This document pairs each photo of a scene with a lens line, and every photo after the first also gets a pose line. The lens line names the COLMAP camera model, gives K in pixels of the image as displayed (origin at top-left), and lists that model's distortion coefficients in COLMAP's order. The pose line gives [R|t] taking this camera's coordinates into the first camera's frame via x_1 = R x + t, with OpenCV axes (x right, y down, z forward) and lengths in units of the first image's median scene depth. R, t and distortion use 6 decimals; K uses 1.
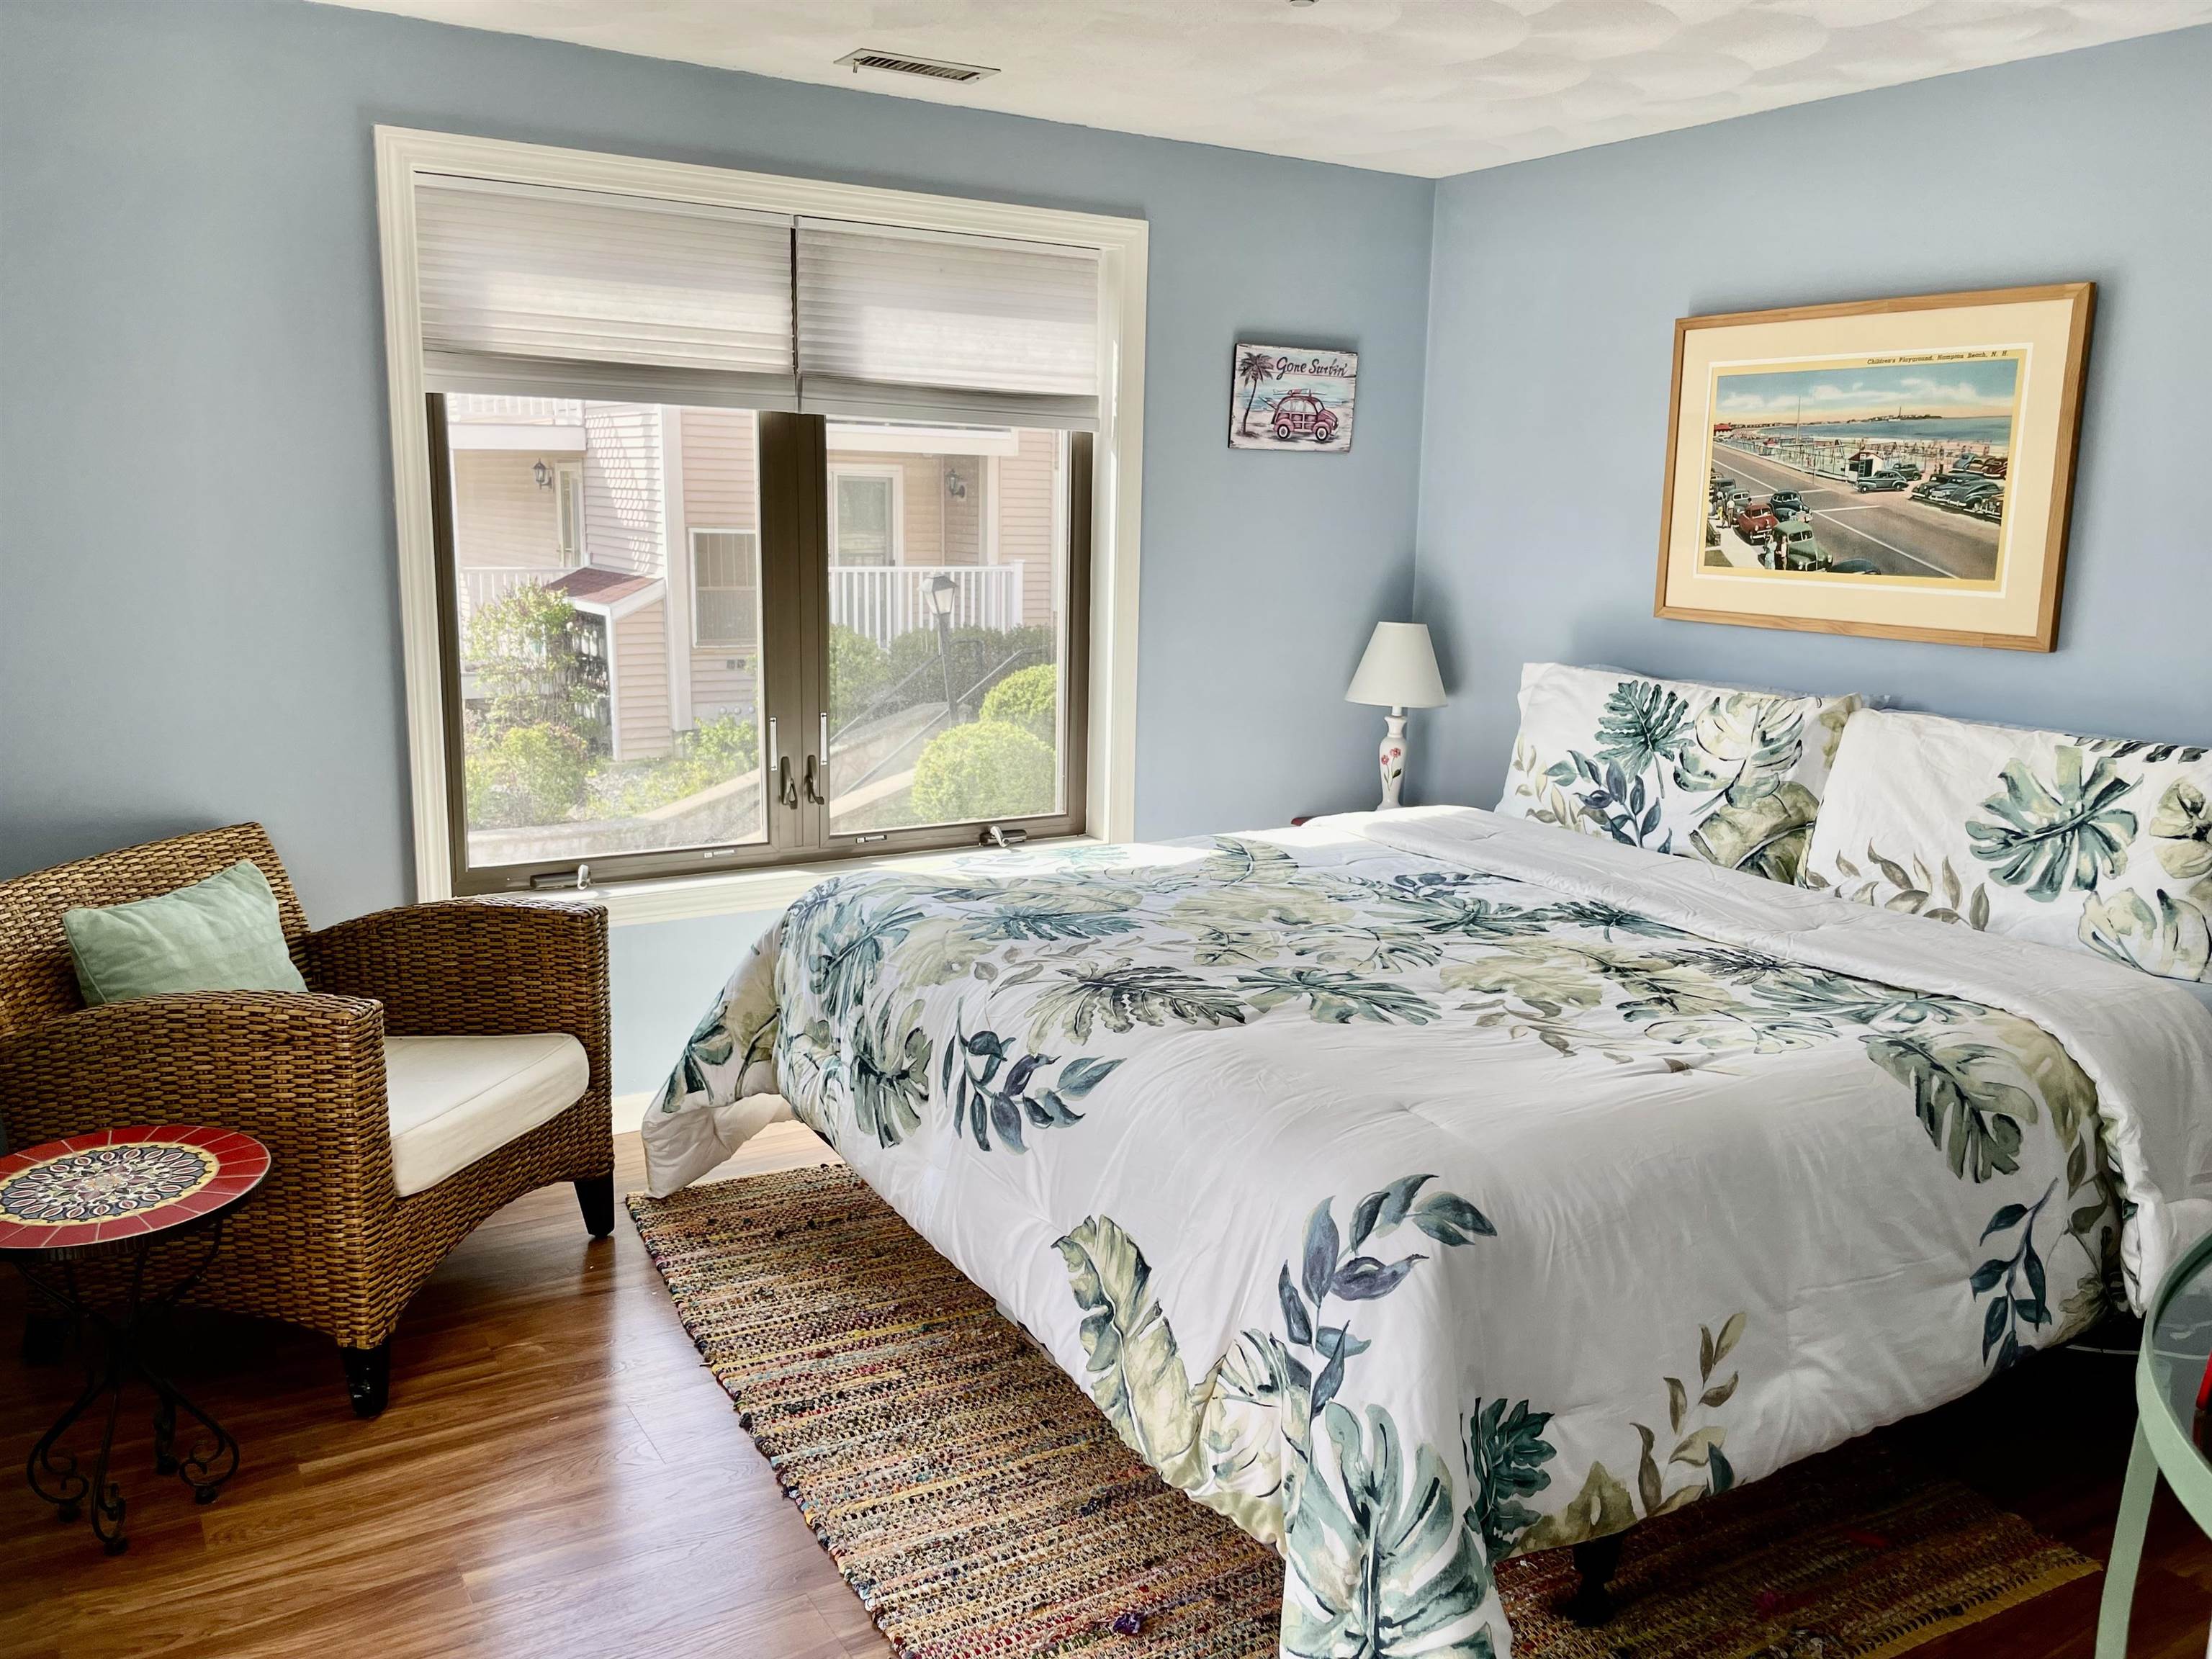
lens RADIAL K [[1687.6, 0, 1112.7], [0, 1687.6, 841.6], [0, 0, 1]] dist [0.066171, -0.081626]
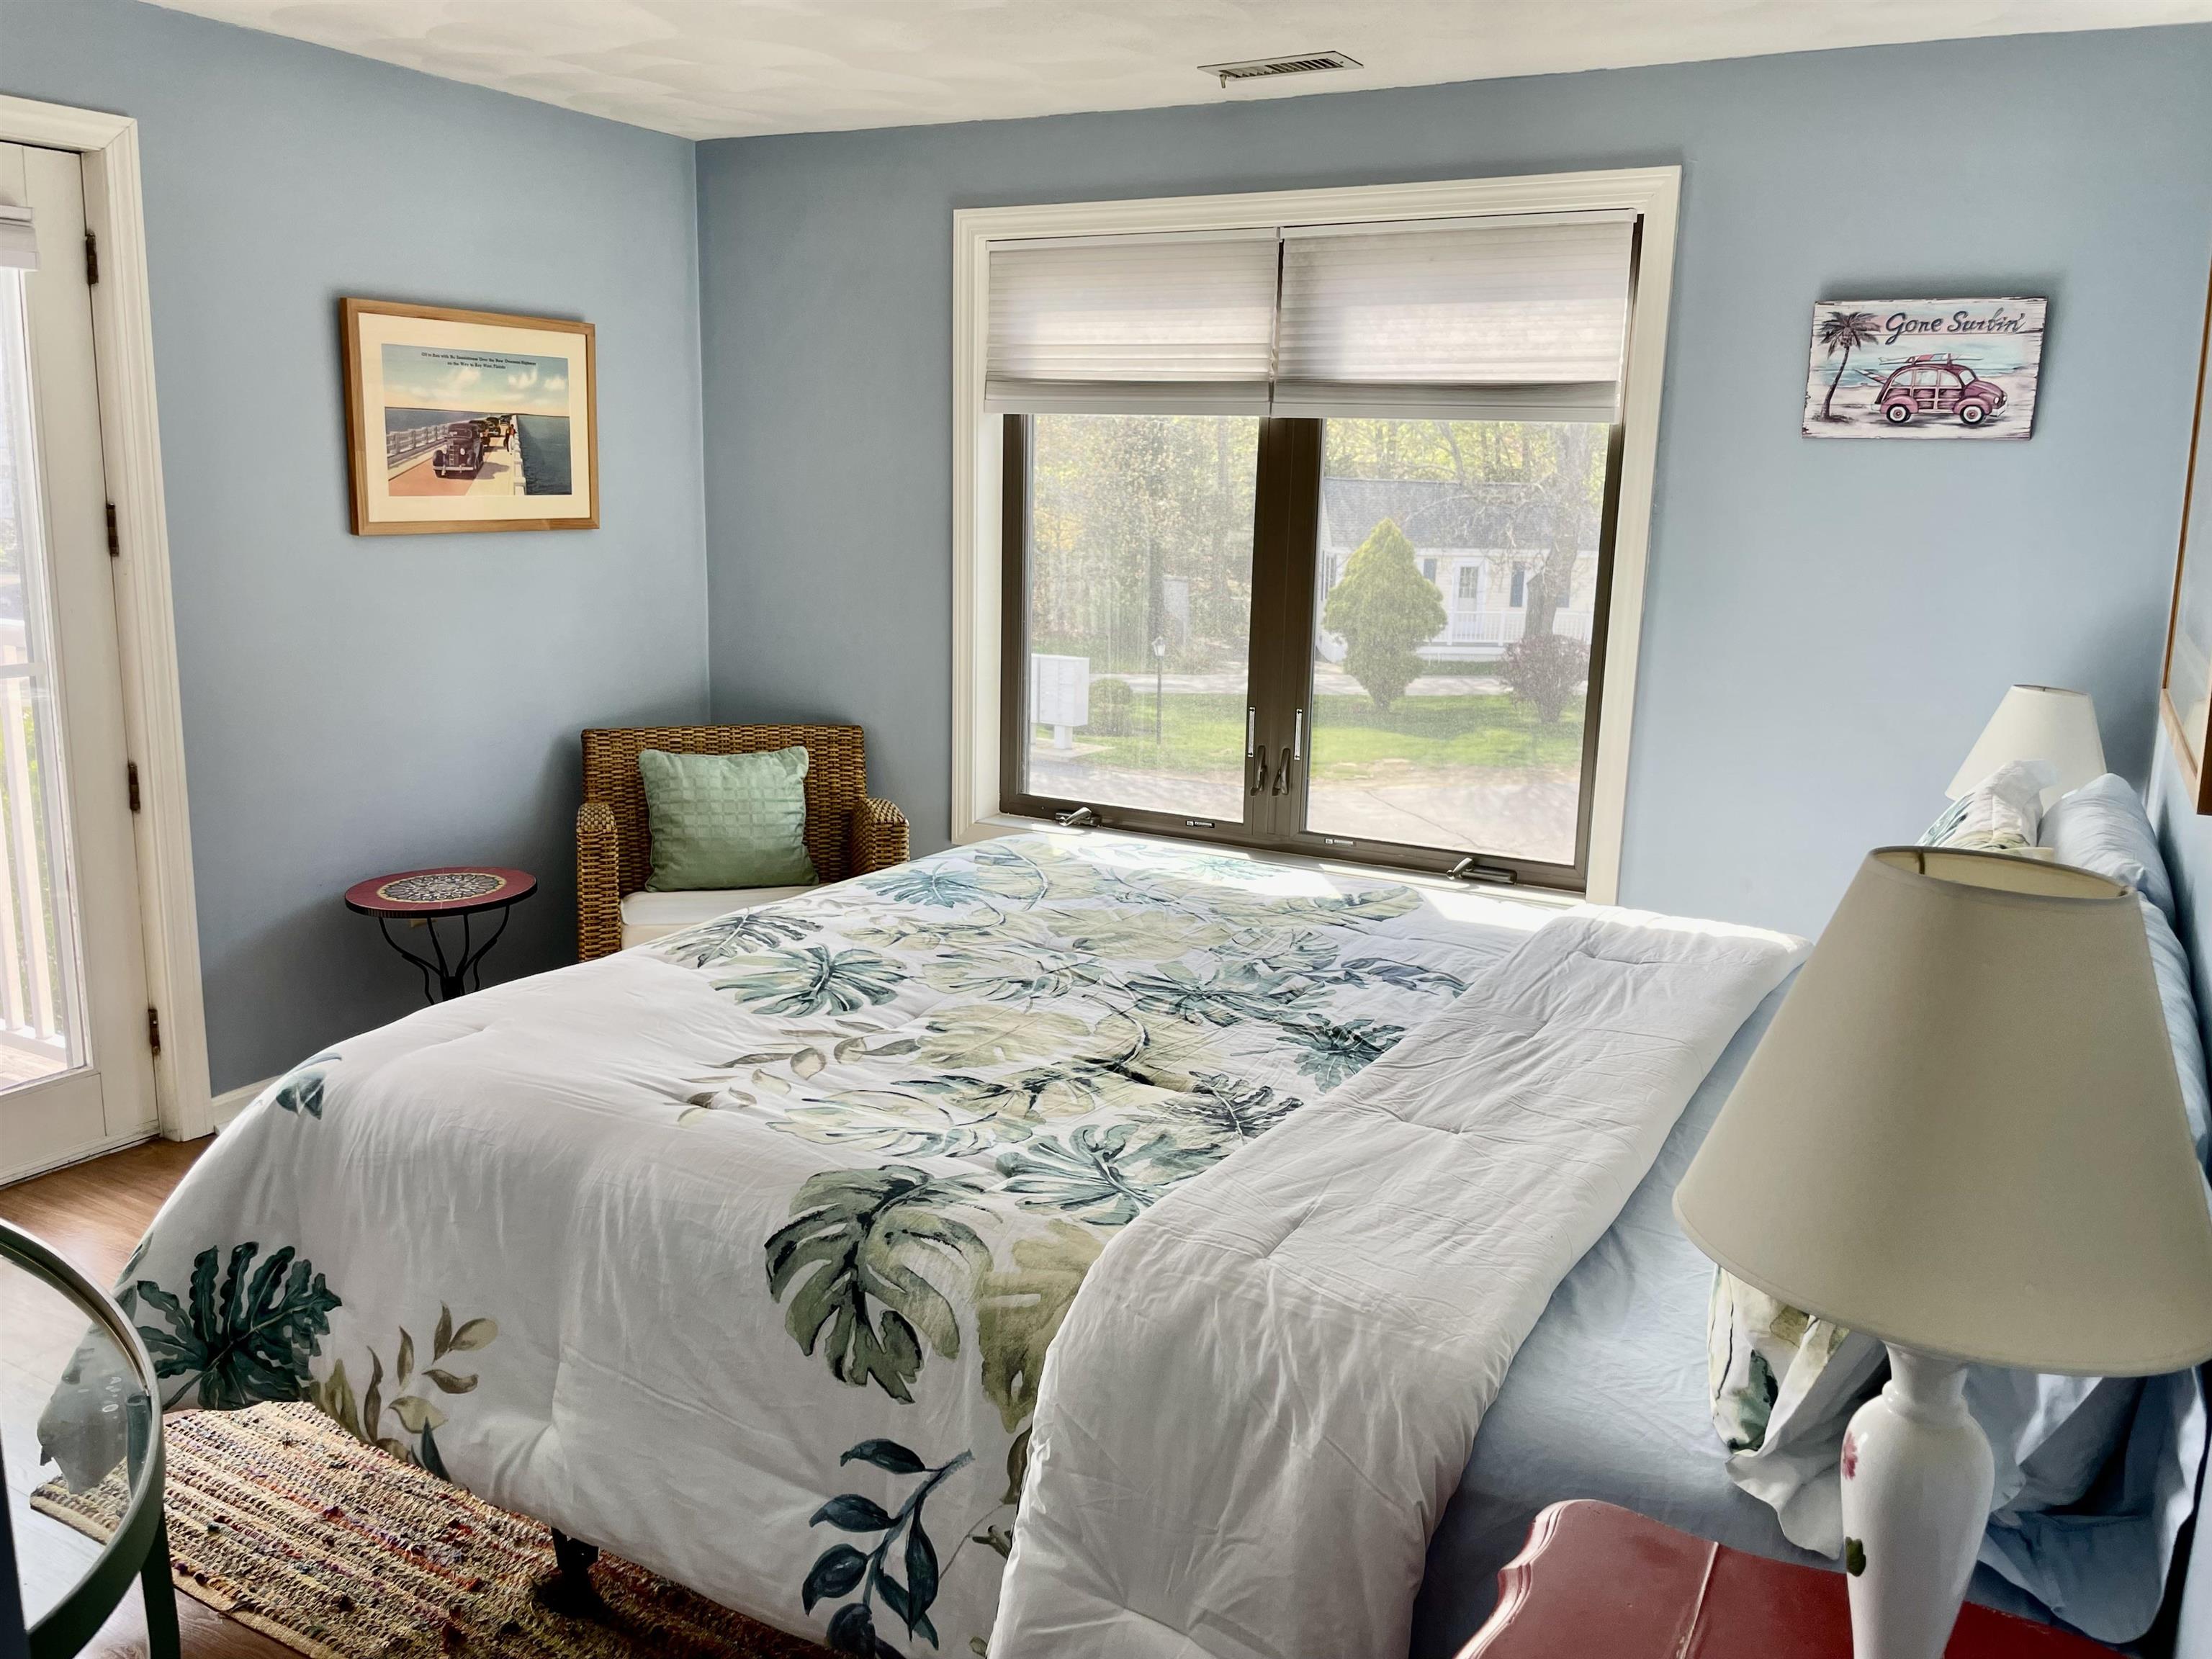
lens RADIAL K [[1687.6, 0, 1118.8], [0, 1687.6, 844.5], [0, 0, 1]] dist [0.066171, -0.081626]
pose [[0.497891, 0.177413, -0.848899, 0.800184], [-0.188234, 0.977624, 0.093914, -0.087366], [0.846565, 0.113033, 0.520145, 0.468995]]
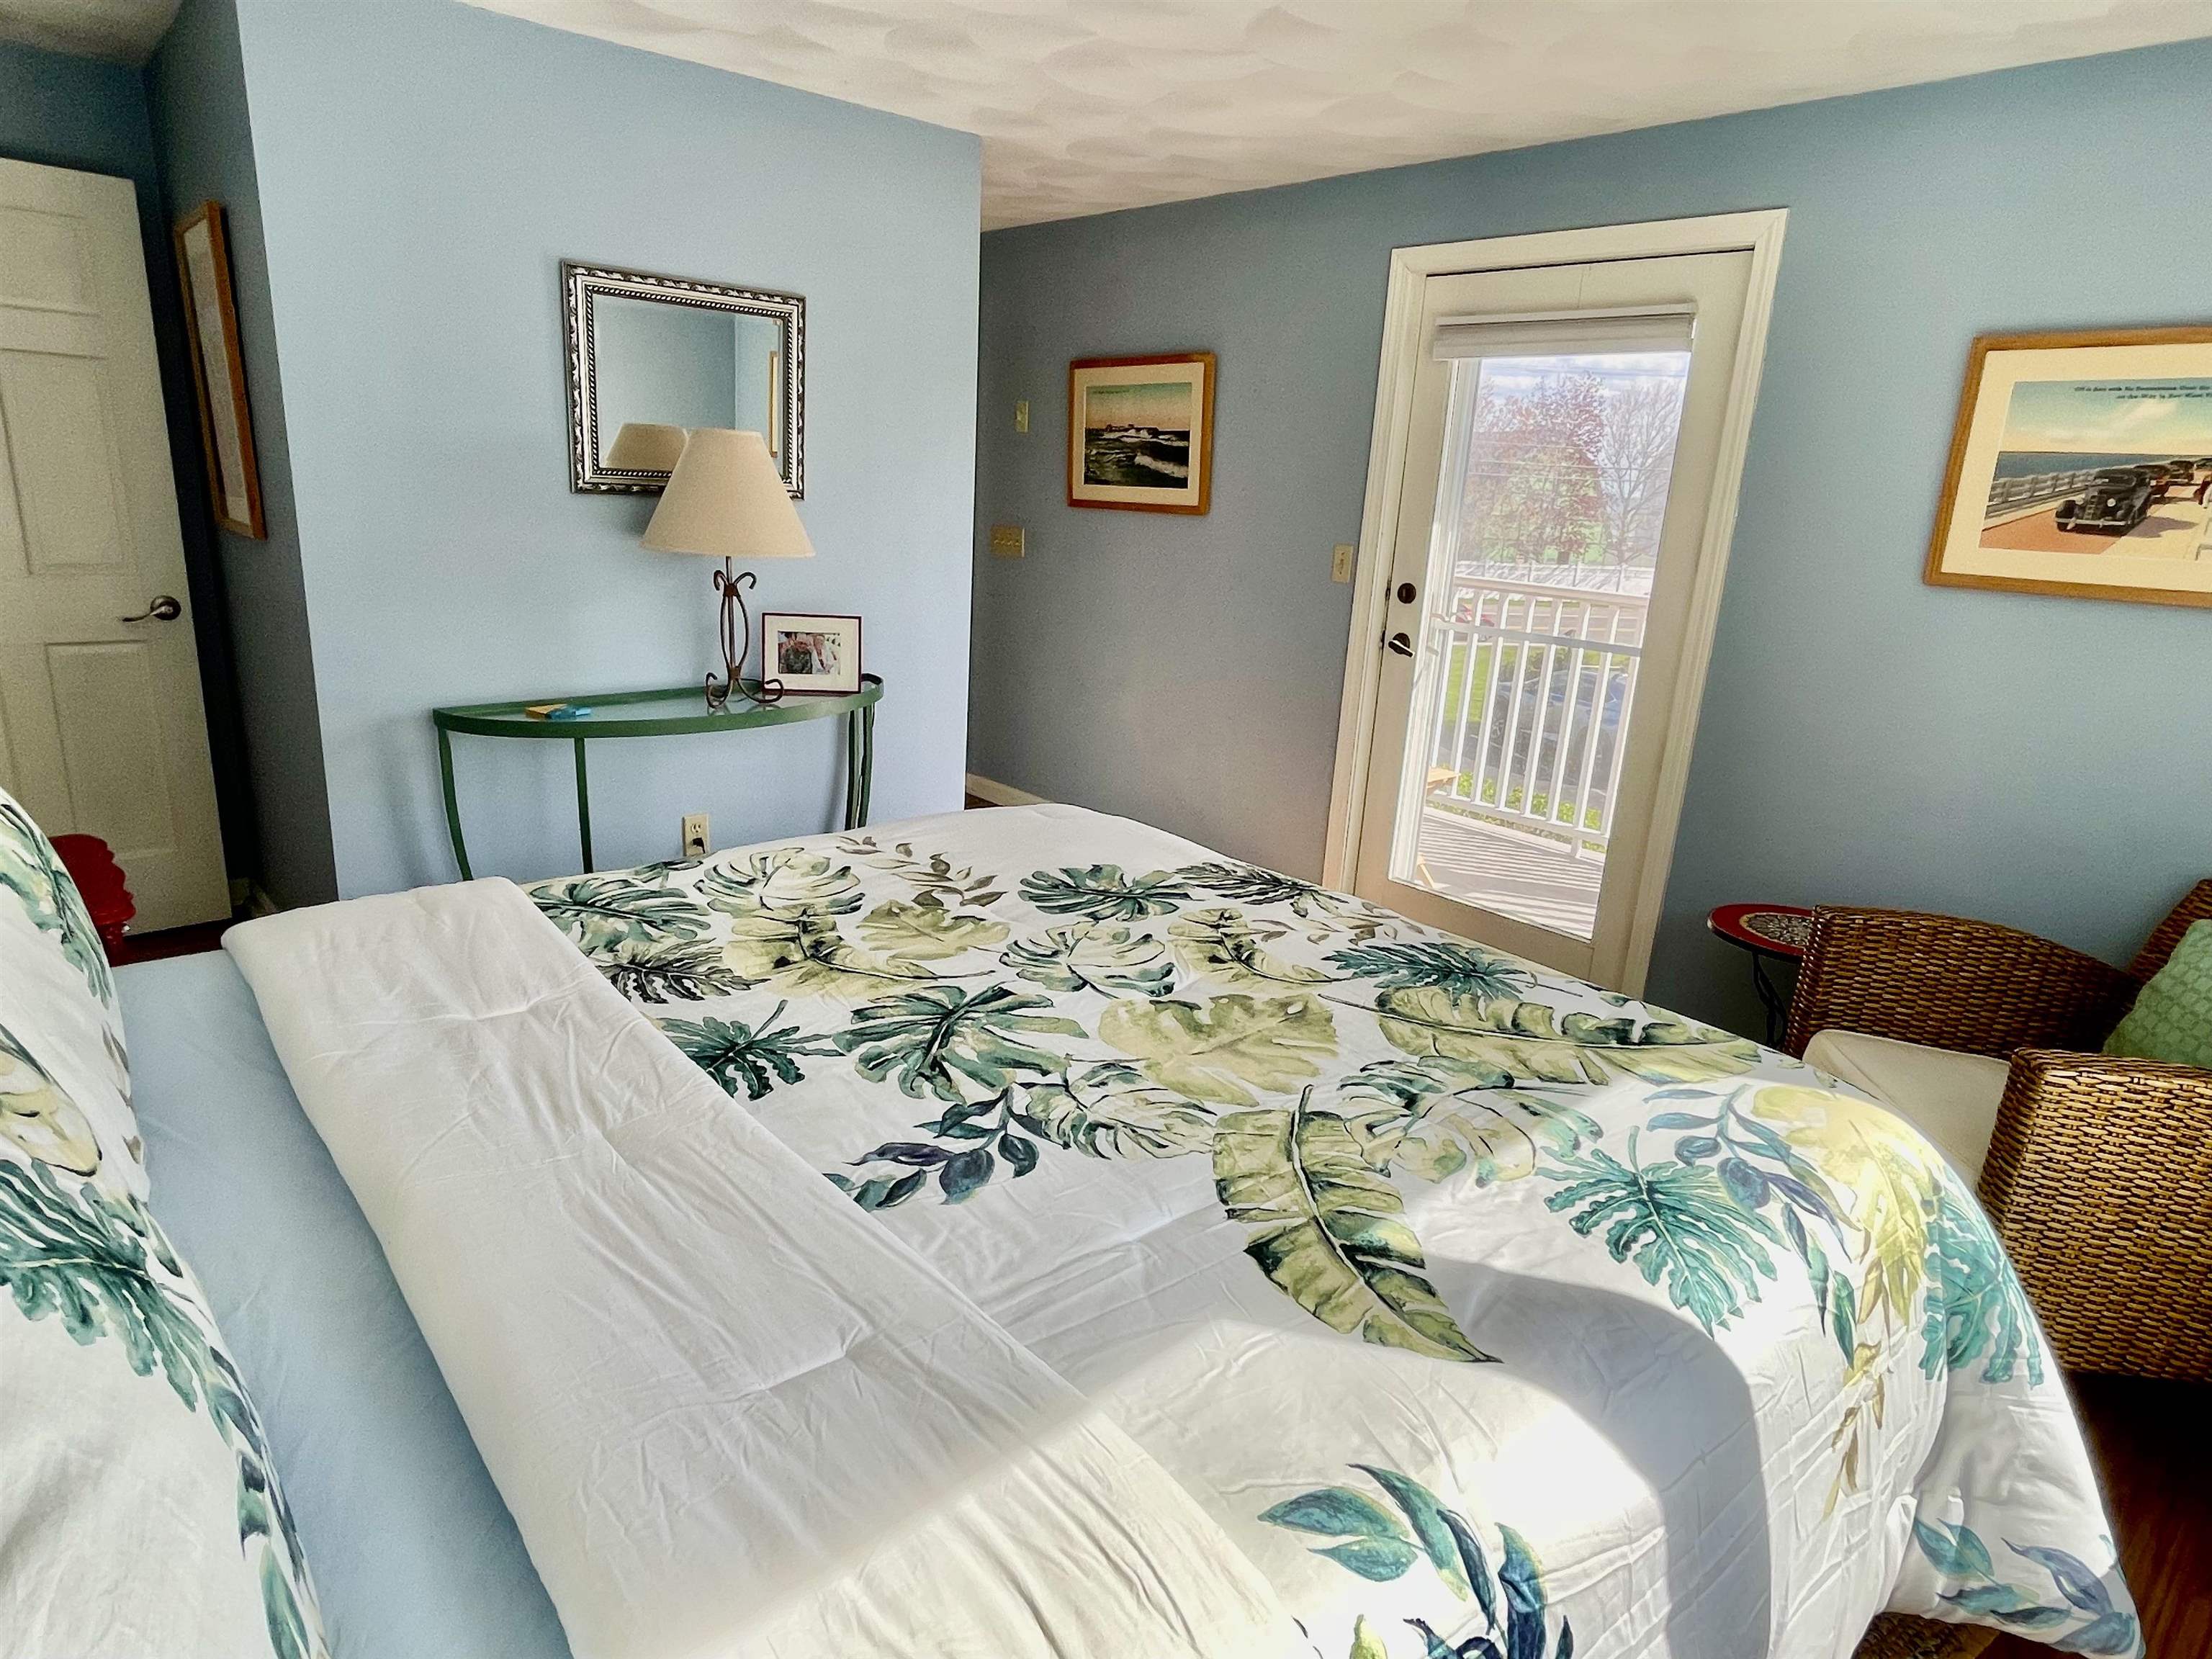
lens RADIAL K [[1269.3, 0, 1125.7], [0, 1269.3, 818.0], [0, 0, 1]] dist [0.018848, -0.000309]
pose [[-0.979246, -0.021706, -0.201511, 0.225362], [-0.111758, 0.887266, 0.447515, -0.268083], [0.169080, 0.460748, -0.871277, 1.324046]]
